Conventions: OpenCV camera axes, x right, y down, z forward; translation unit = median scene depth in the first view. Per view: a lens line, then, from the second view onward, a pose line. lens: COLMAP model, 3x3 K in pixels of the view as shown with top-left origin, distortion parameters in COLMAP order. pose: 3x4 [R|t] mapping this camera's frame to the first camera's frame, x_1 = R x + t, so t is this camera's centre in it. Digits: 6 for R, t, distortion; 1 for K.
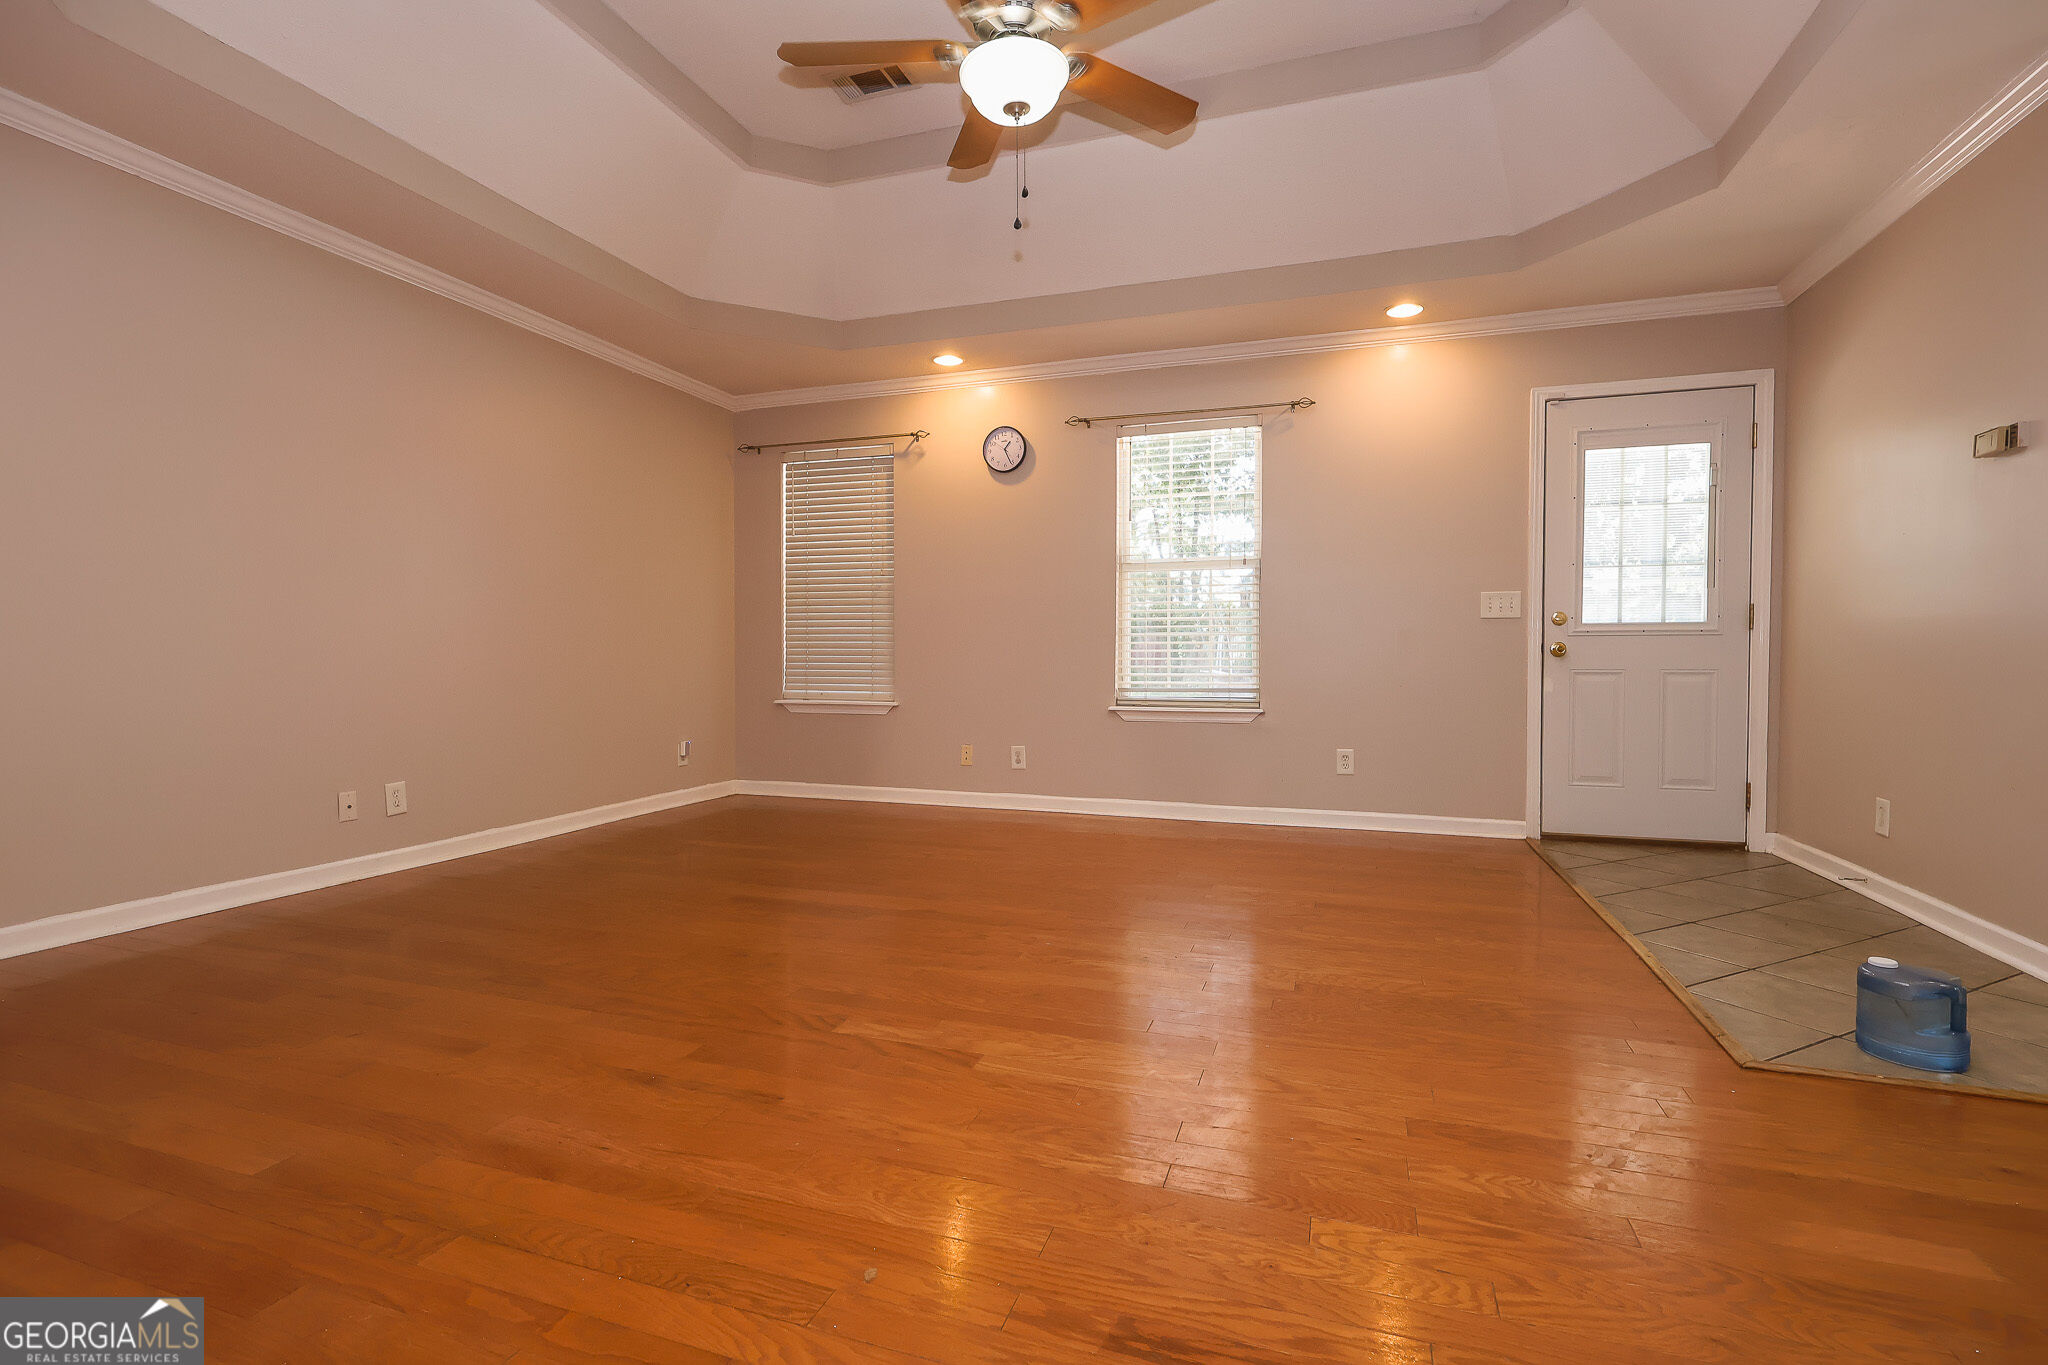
lens RADIAL K [[943.3, 0, 1025.4], [0, 943.3, 681.5], [0, 0, 1]] dist [-0.004626, 0.002484]
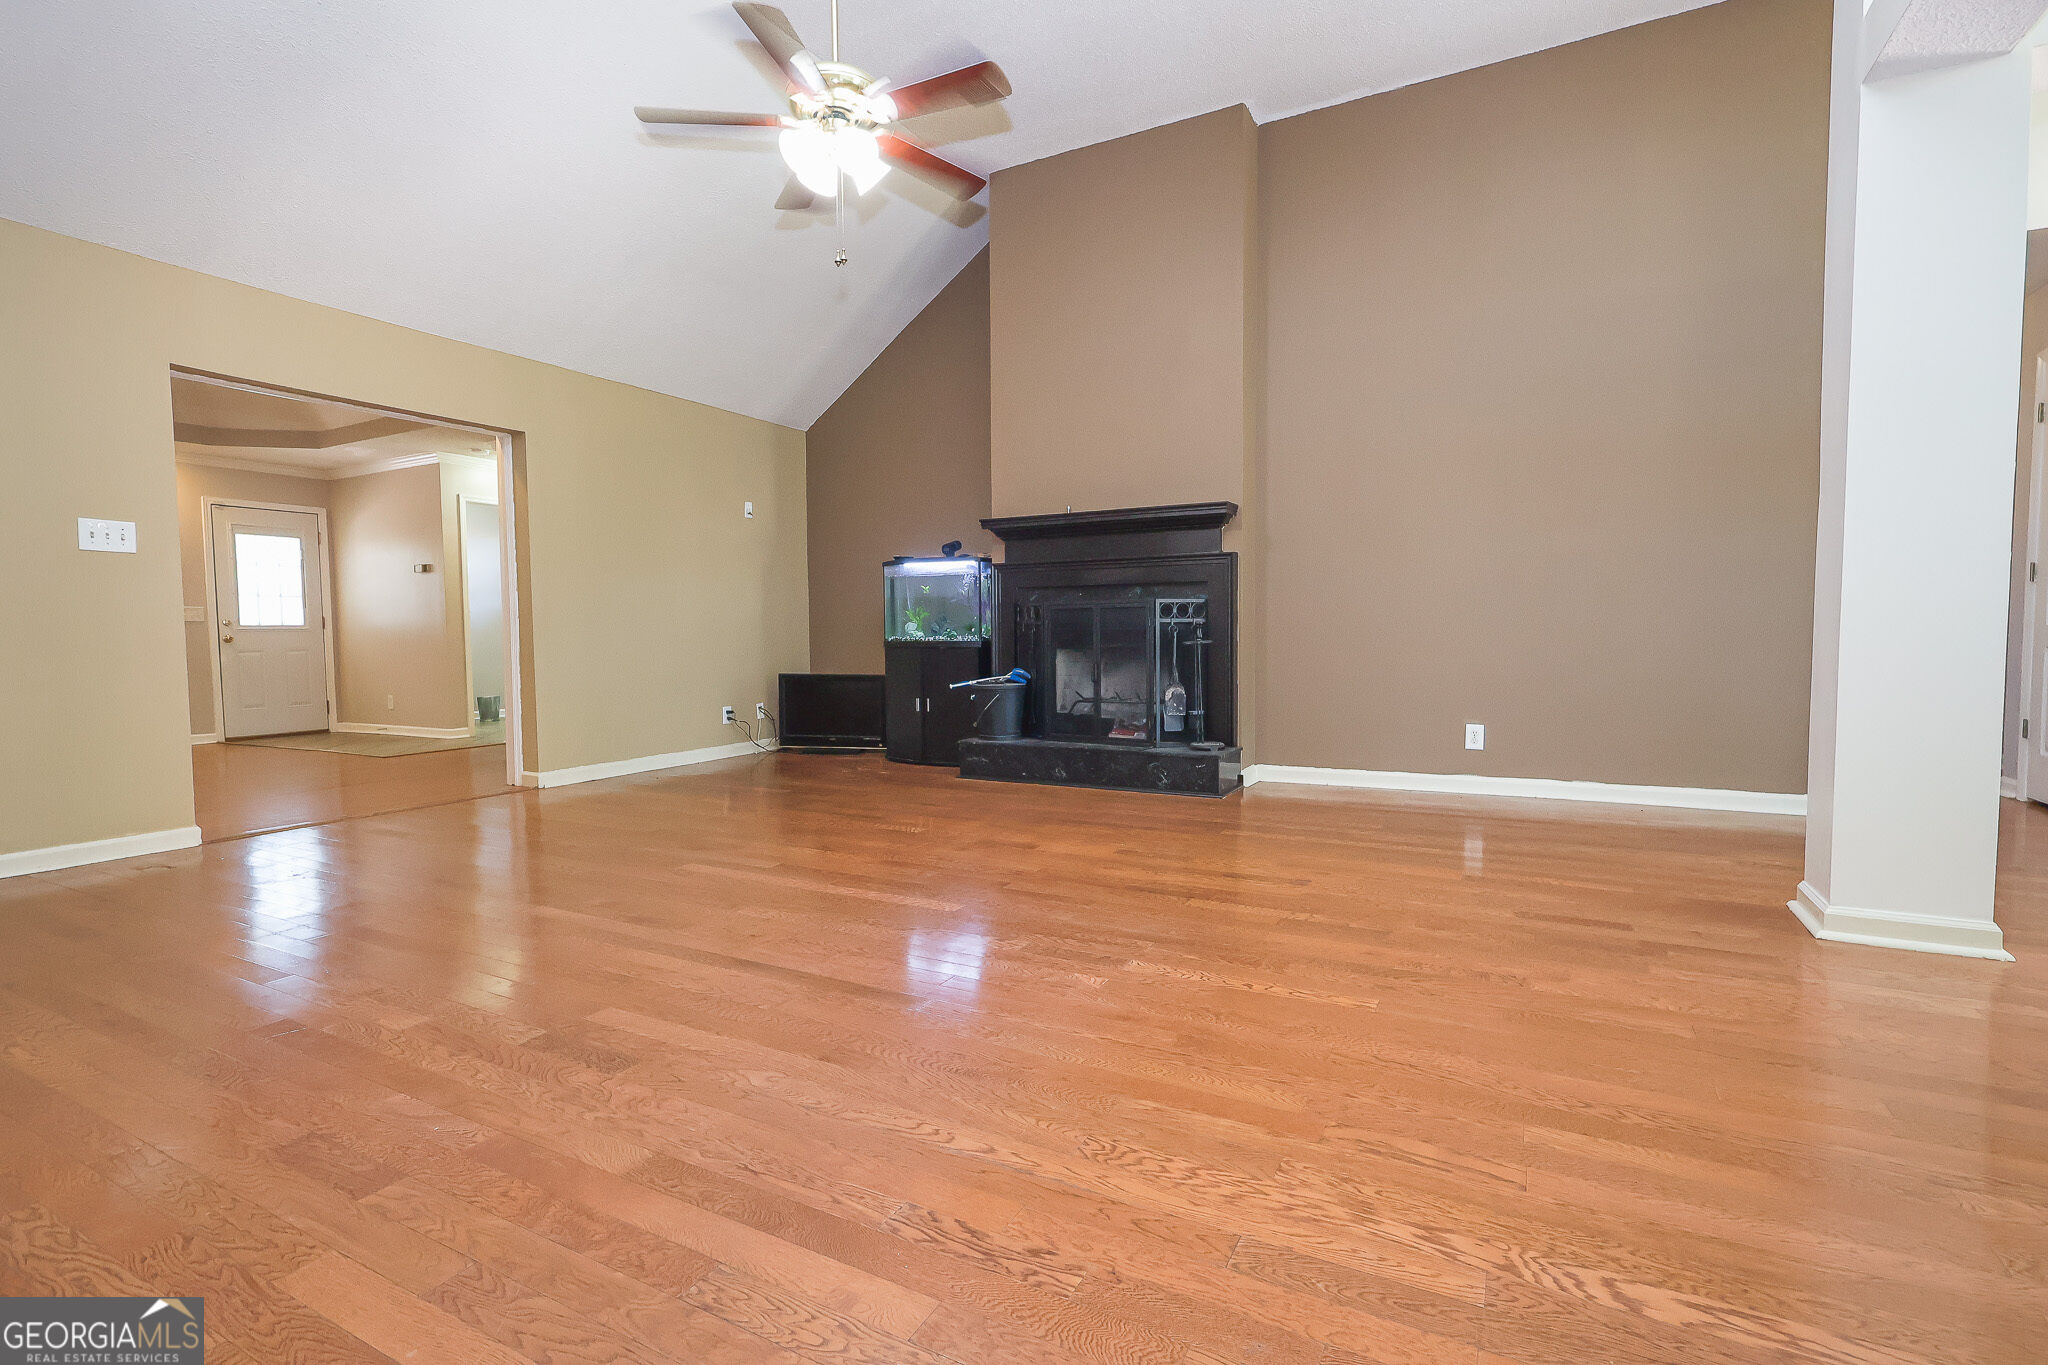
lens RADIAL K [[943.3, 0, 1019.7], [0, 943.3, 684.3], [0, 0, 1]] dist [-0.004626, 0.002484]
pose [[0.162101, -0.054603, 0.985262, -1.005019], [0.031546, 0.998244, 0.050133, 0.011573], [-0.986270, 0.022954, 0.163539, -0.836772]]
